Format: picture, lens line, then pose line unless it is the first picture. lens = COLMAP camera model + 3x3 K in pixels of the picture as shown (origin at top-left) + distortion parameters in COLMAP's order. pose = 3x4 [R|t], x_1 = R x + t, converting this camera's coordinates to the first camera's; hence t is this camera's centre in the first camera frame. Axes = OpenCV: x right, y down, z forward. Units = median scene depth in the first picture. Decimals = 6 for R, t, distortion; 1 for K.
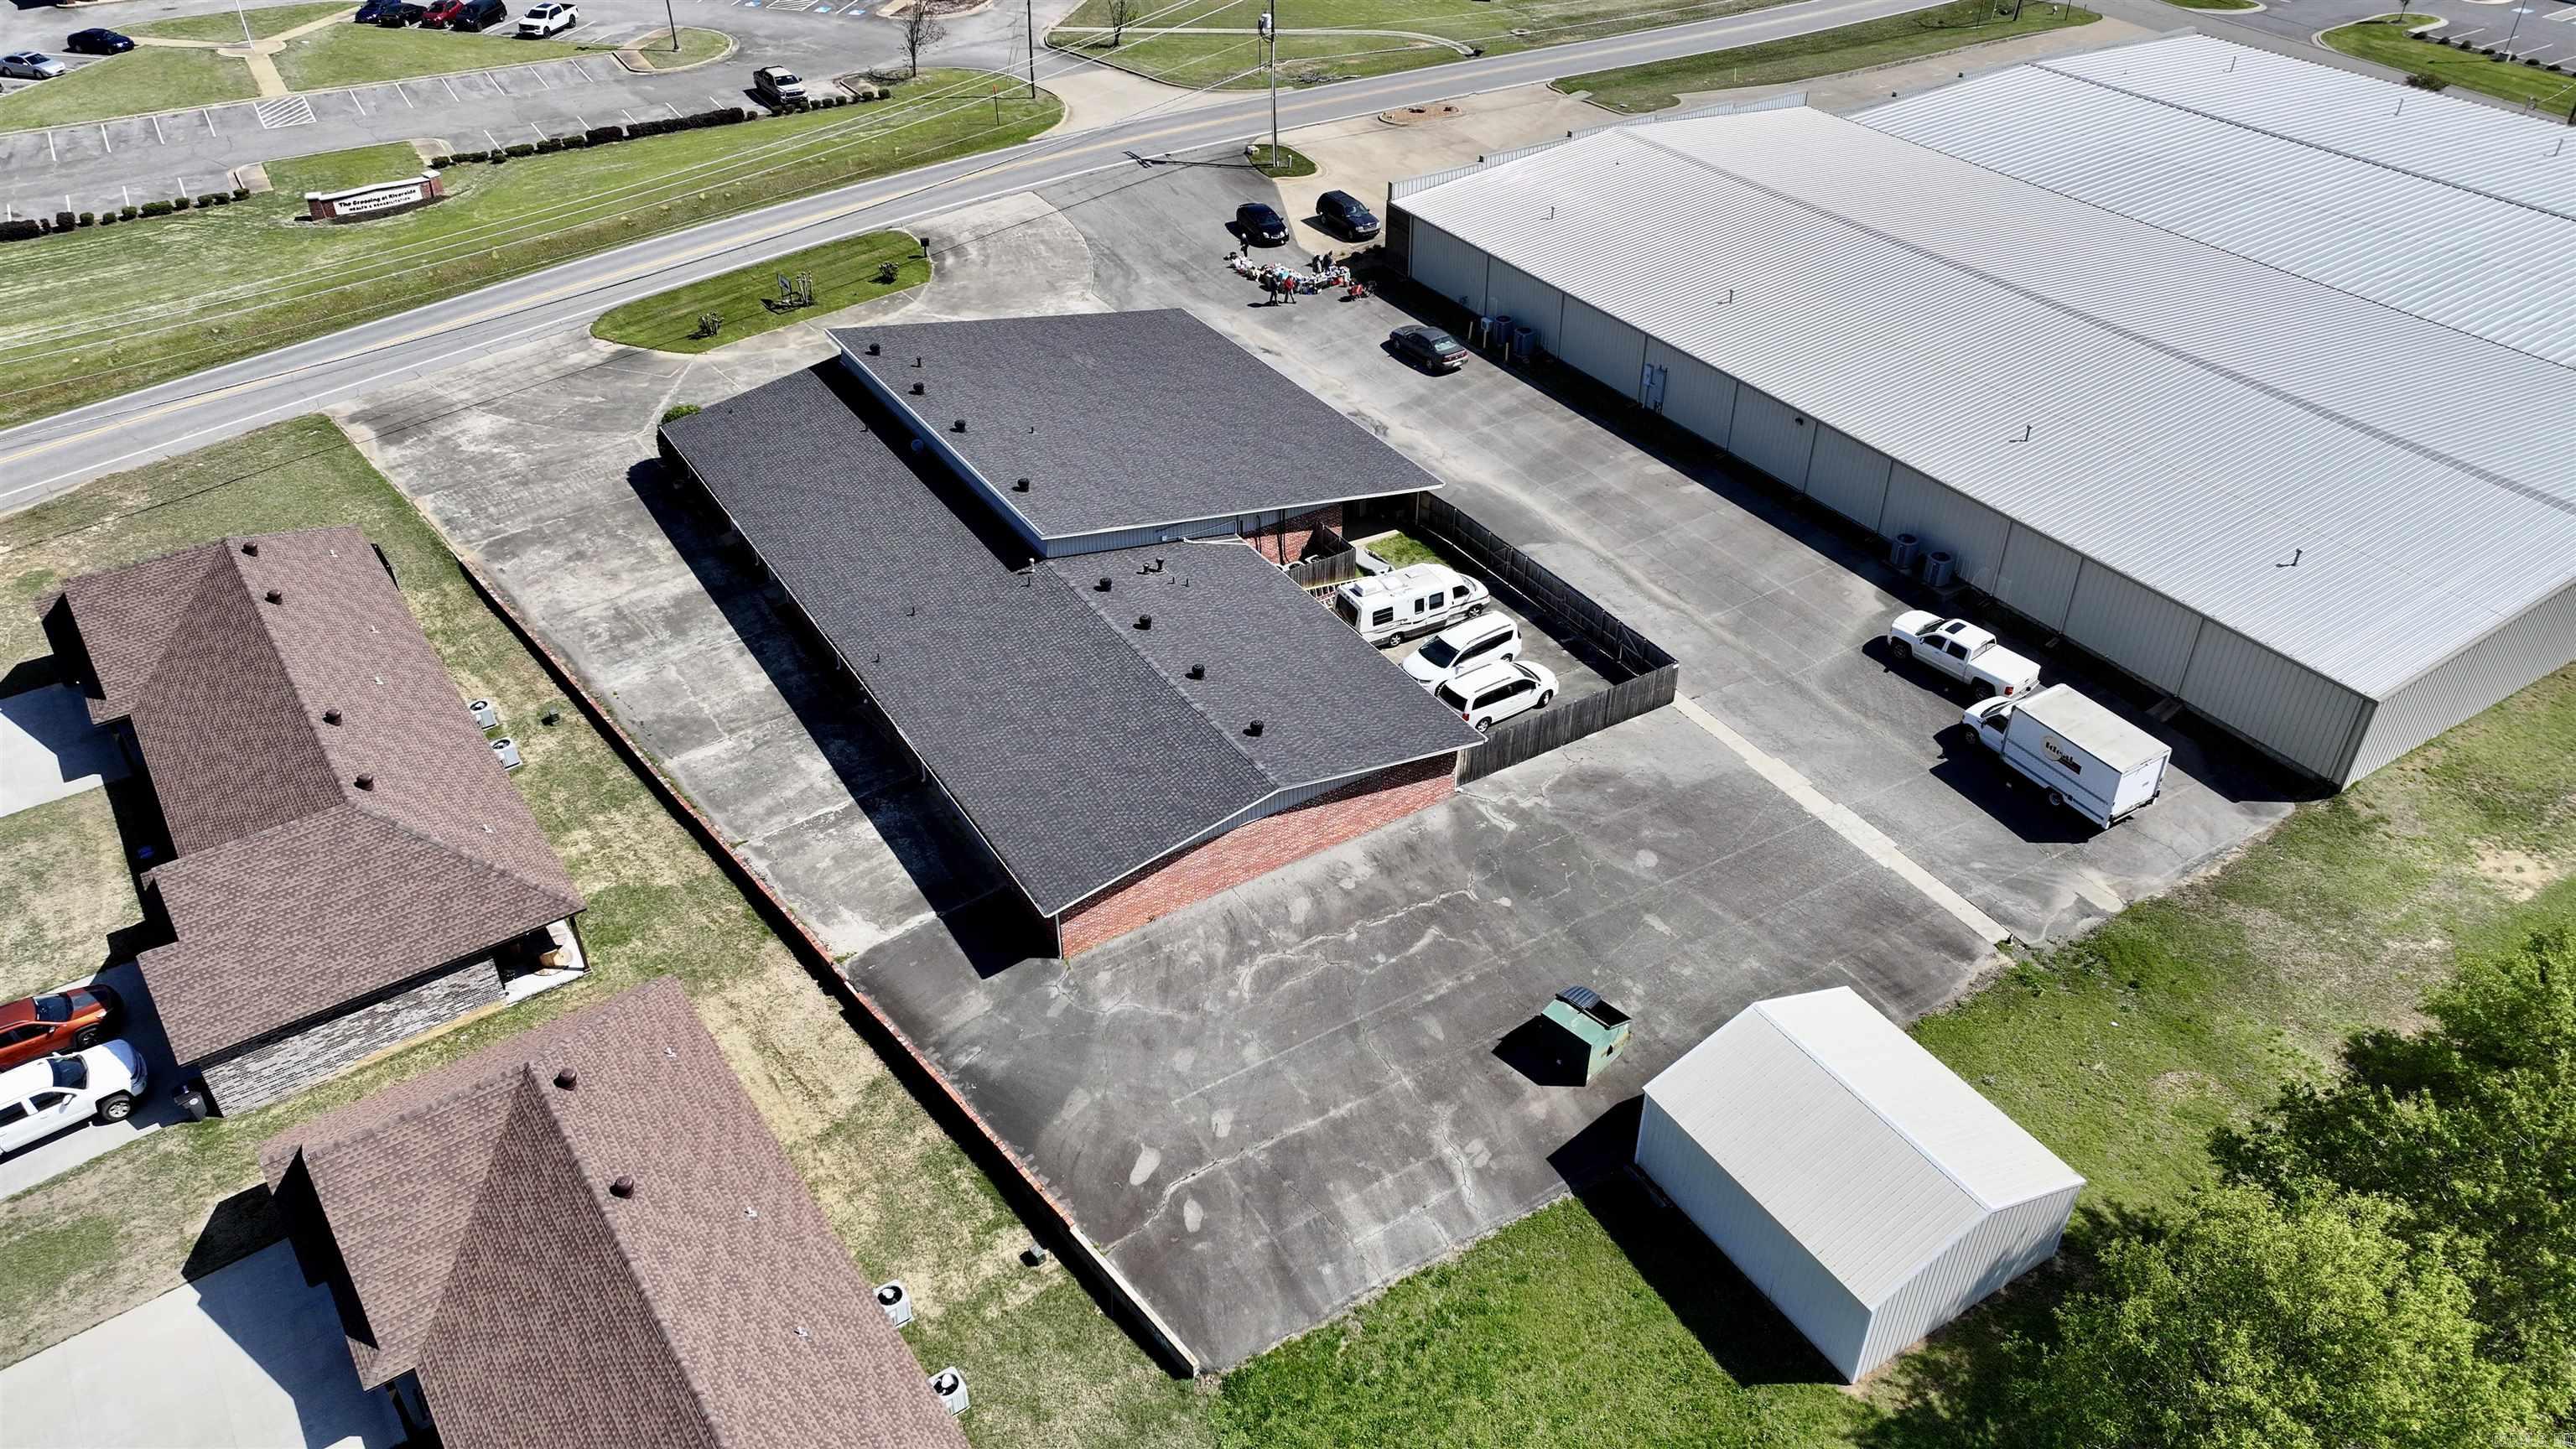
lens RADIAL K [[1815.2, 0, 1294.4], [0, 1815.2, 714.7], [0, 0, 1]] dist [-0.003666, 0.020068]
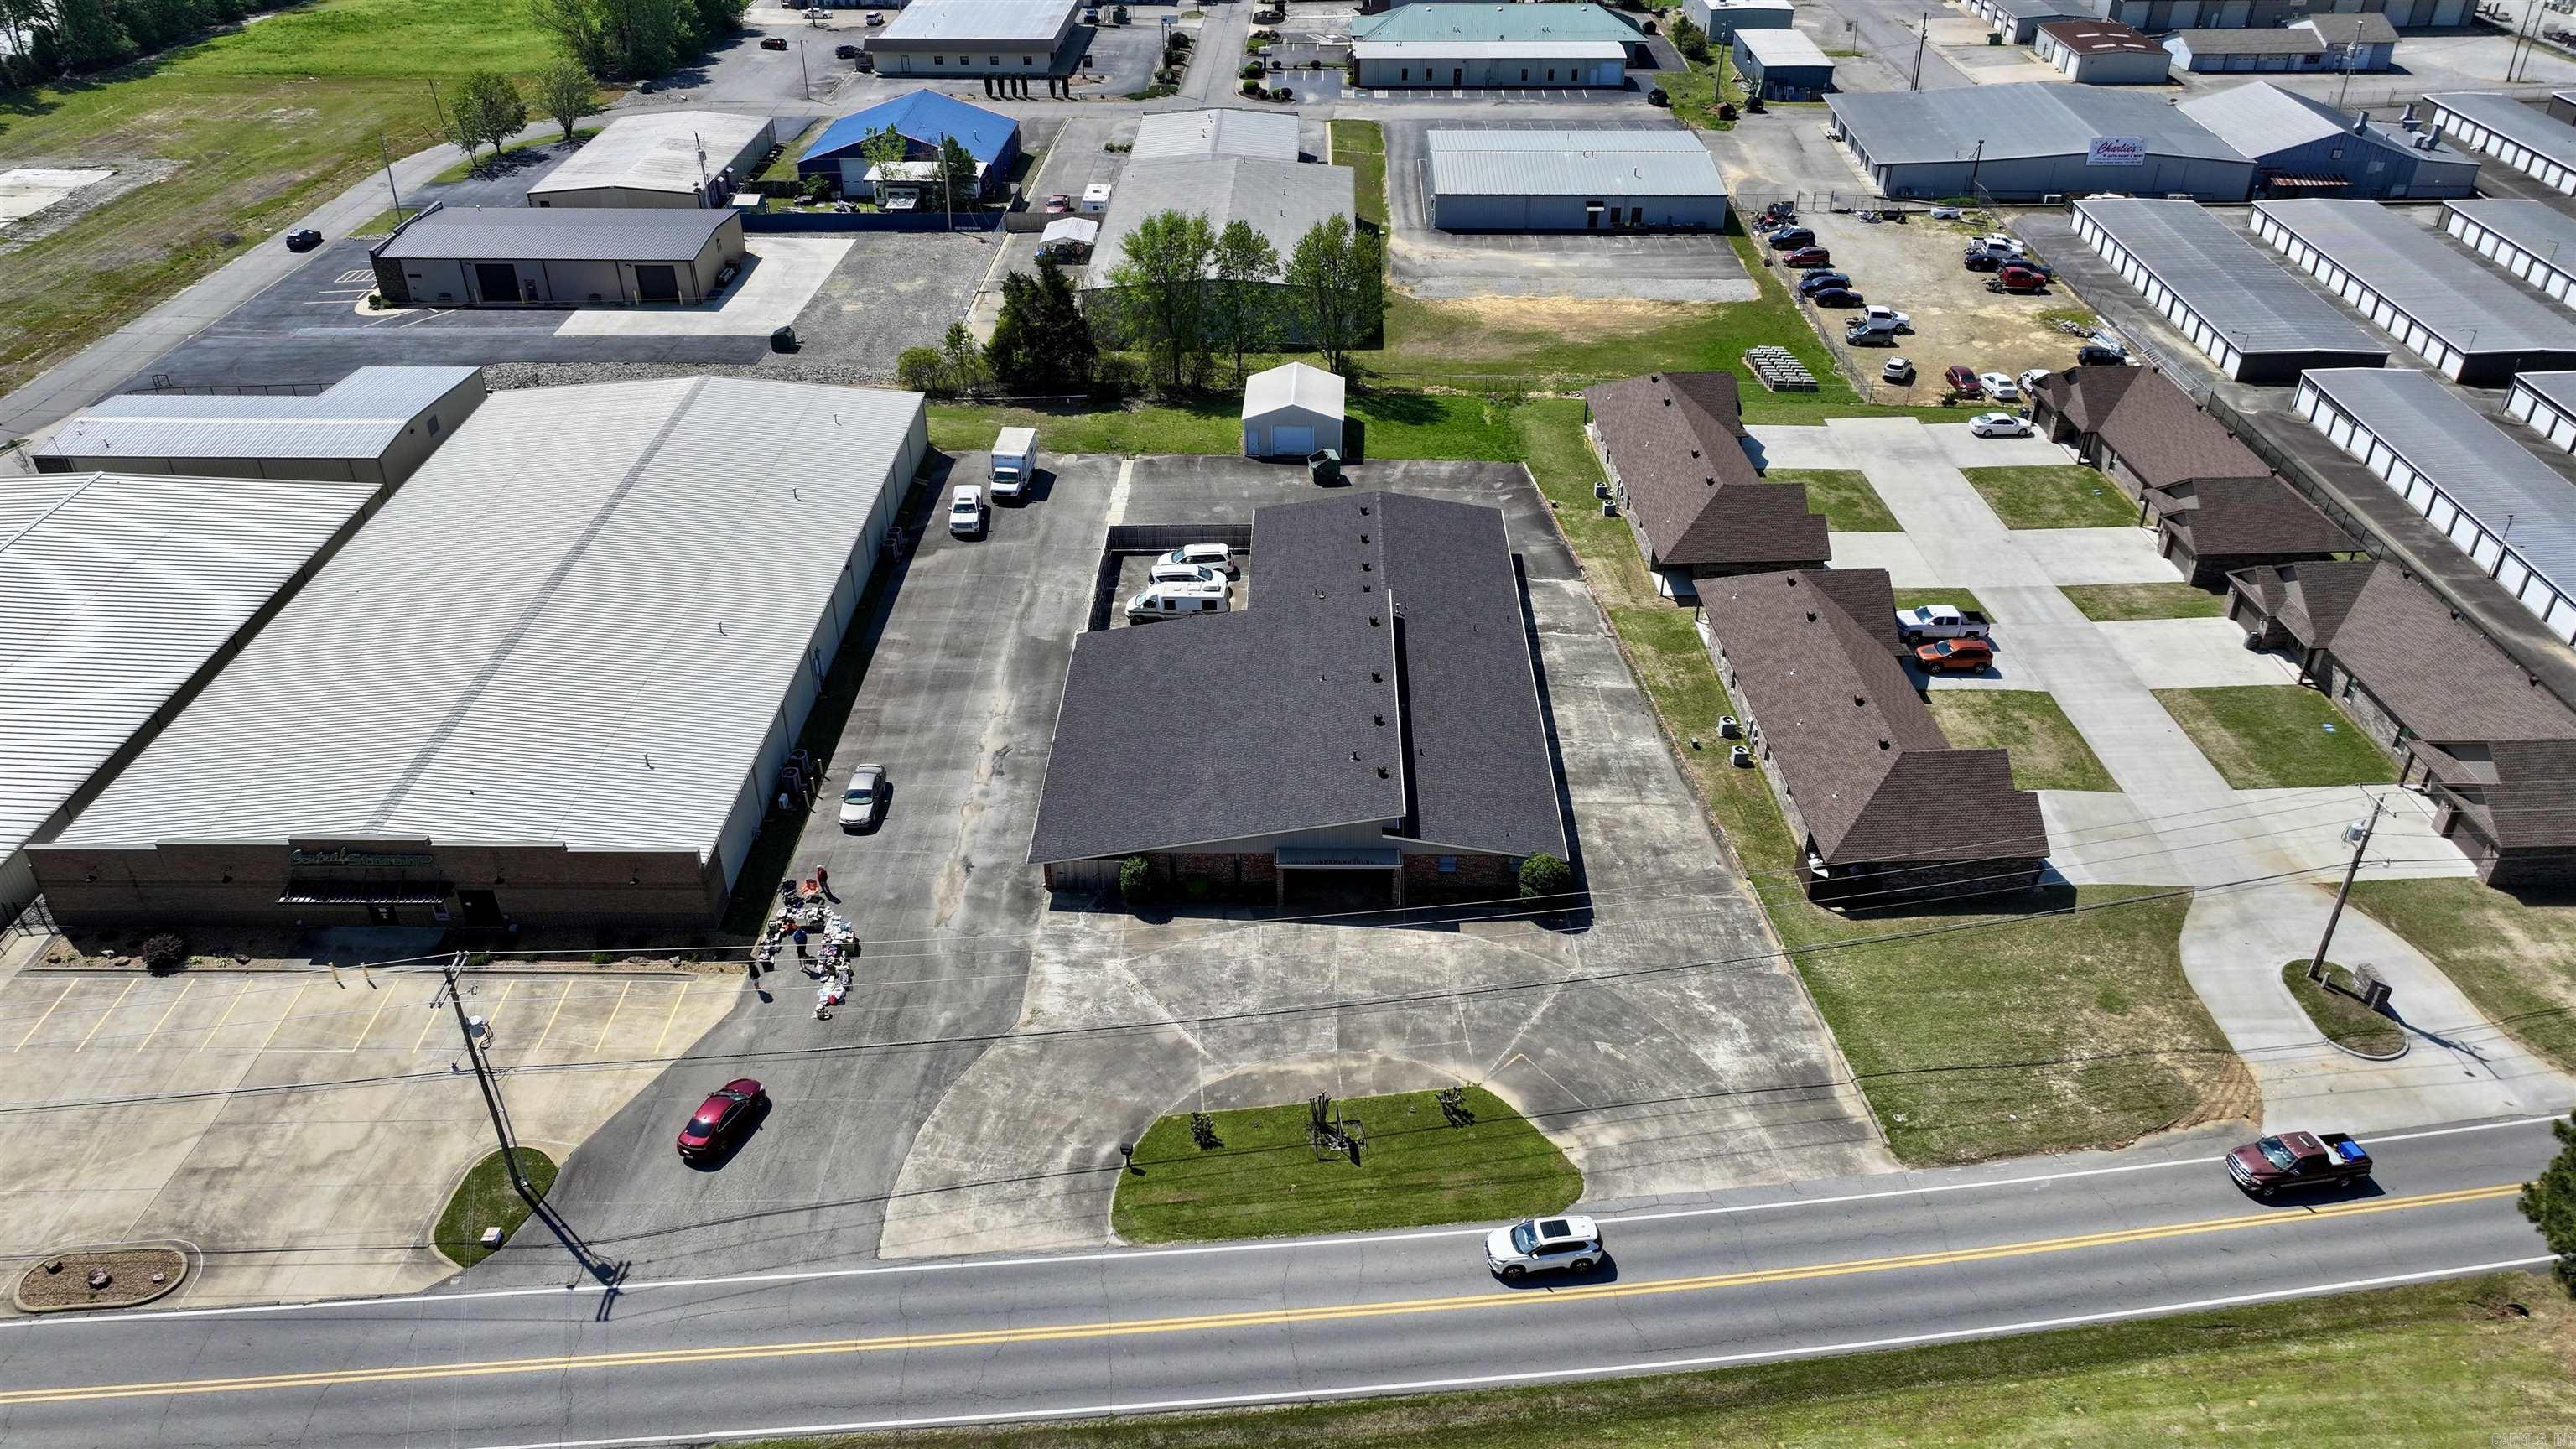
lens RADIAL K [[1815.2, 0, 1294.4], [0, 1815.2, 714.7], [0, 0, 1]] dist [-0.003666, 0.020068]
pose [[-0.836483, -0.294592, 0.462073, -0.910886], [0.318253, 0.425279, 0.847262, -1.553586], [-0.446106, 0.855777, -0.261984, 1.690902]]
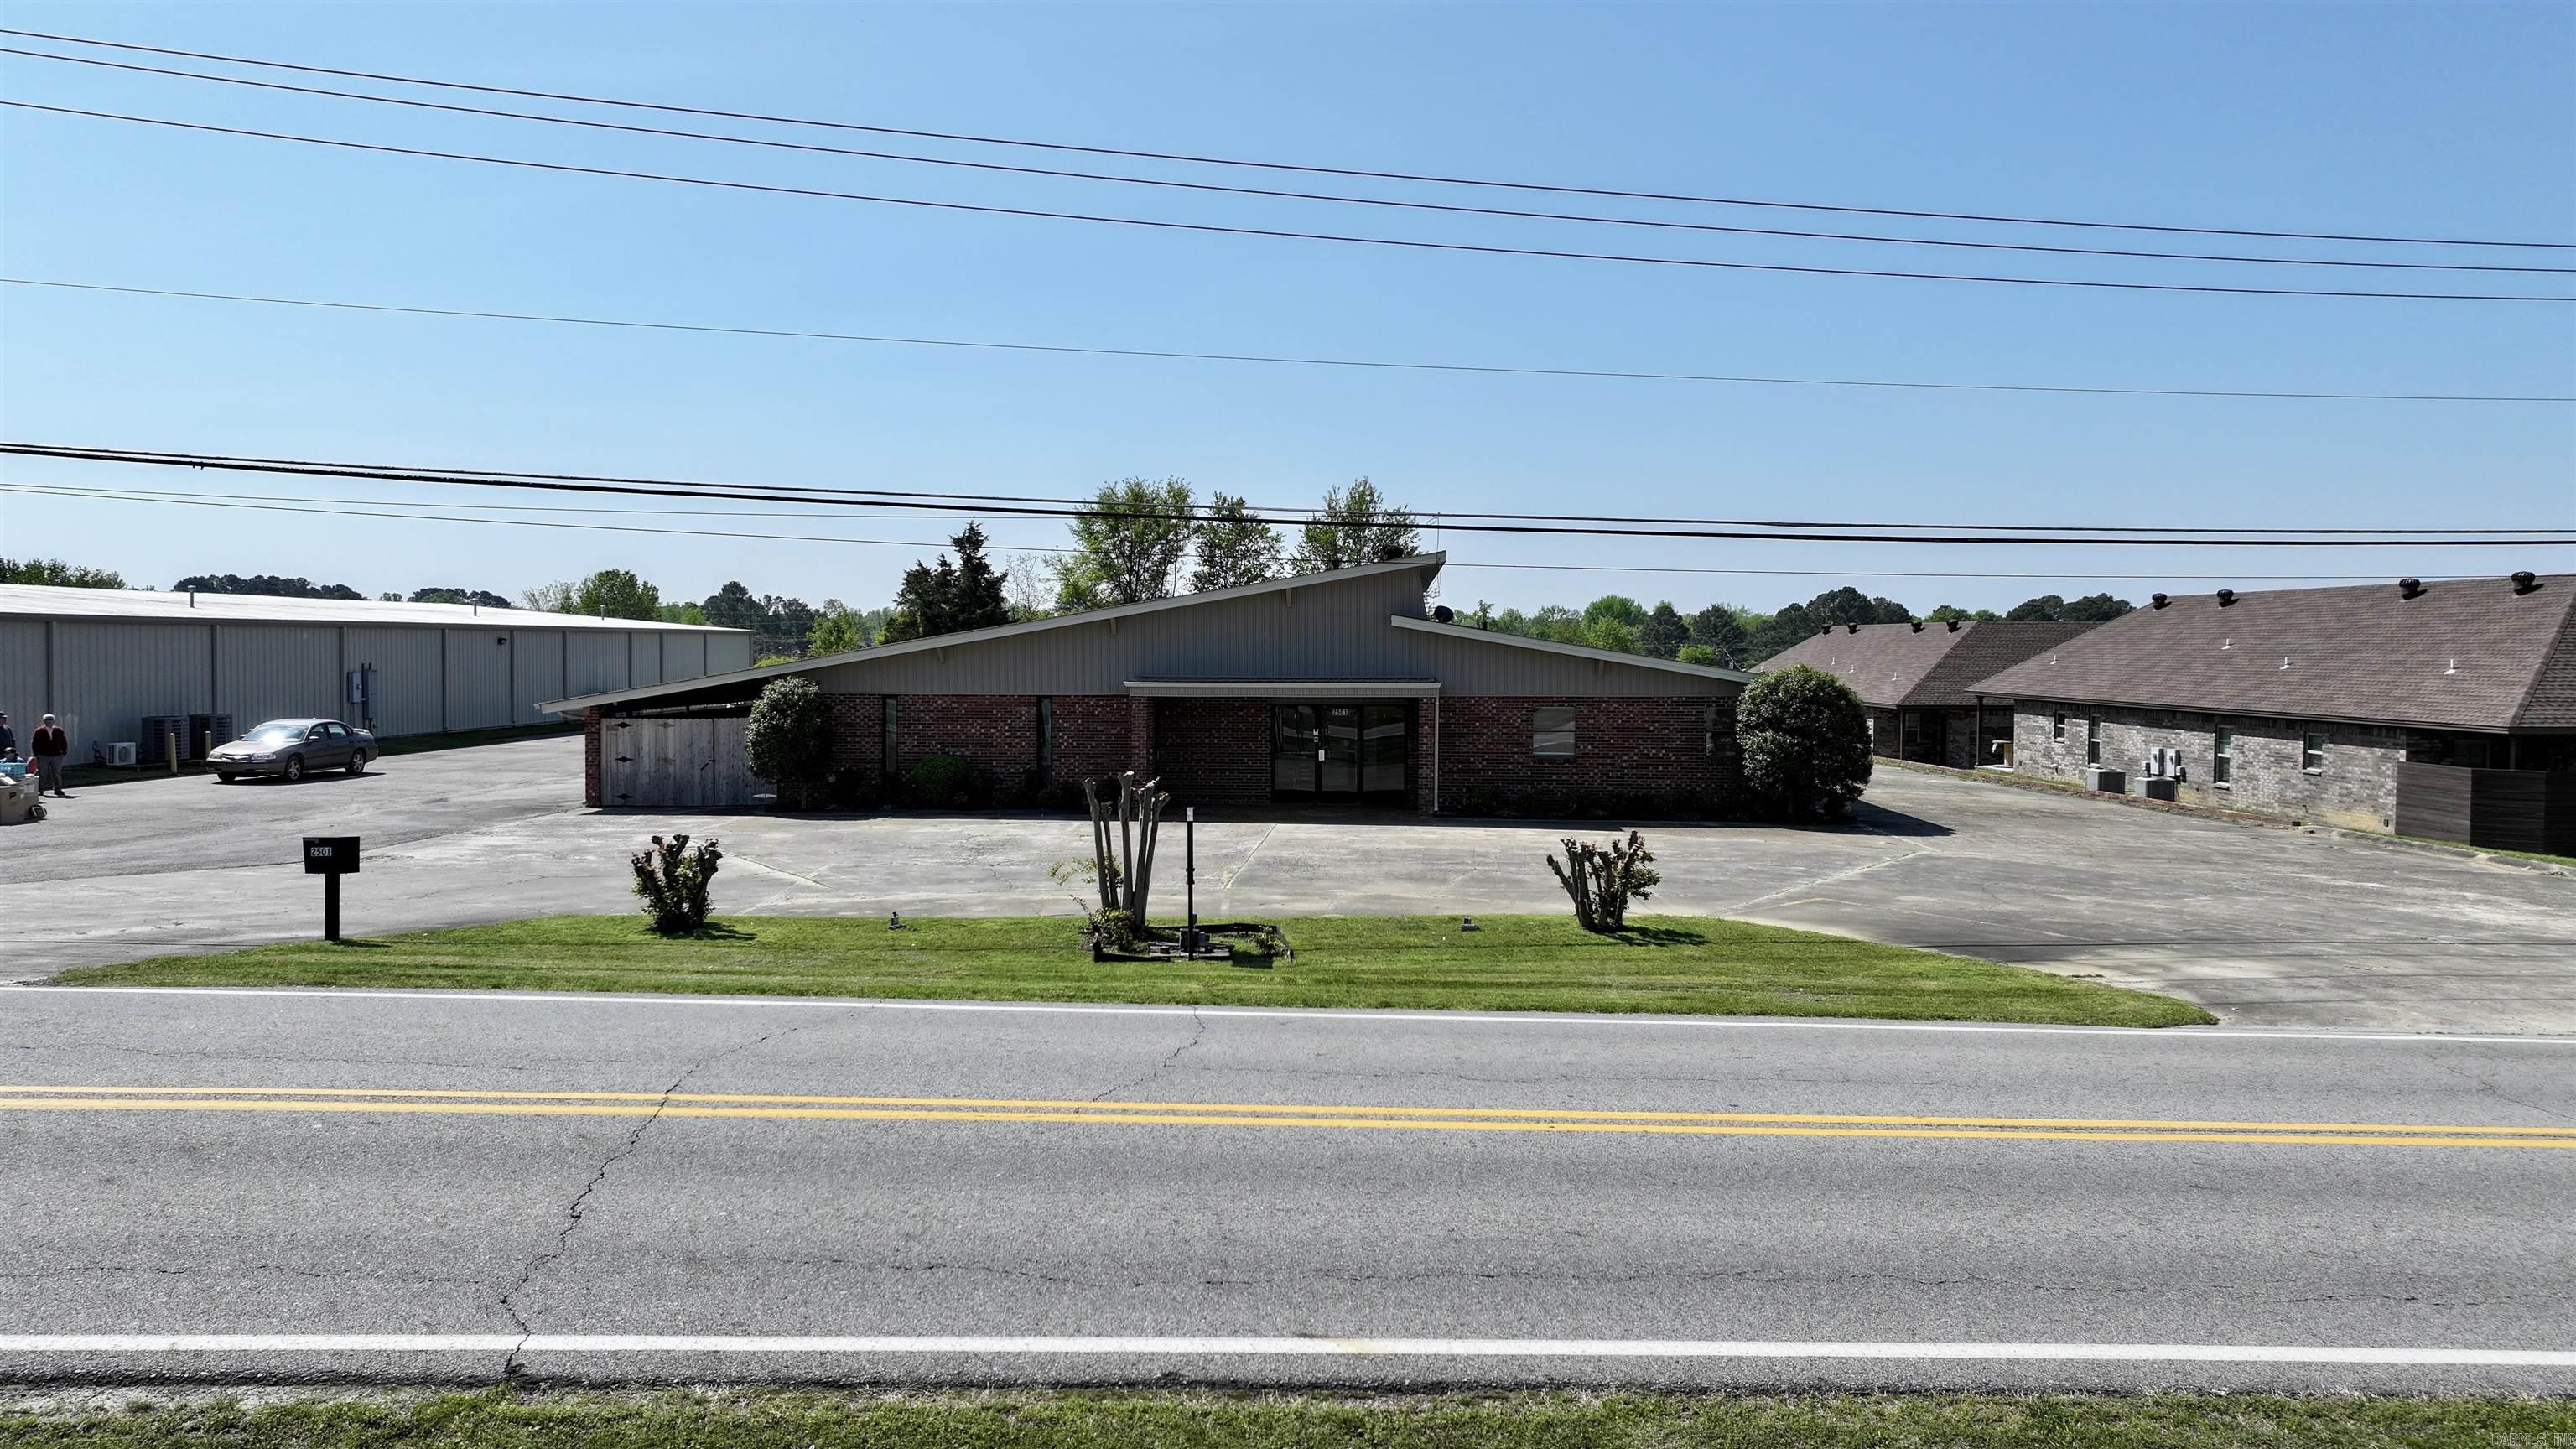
lens RADIAL K [[1813.4, 0, 1293.9], [0, 1813.4, 709.0], [0, 0, 1]] dist [0.000575, 0.006069]
pose [[-0.812663, -0.016981, 0.582487, -0.650888], [0.337403, 0.801270, 0.494091, -0.551164], [-0.475120, 0.598062, -0.645432, 1.776701]]
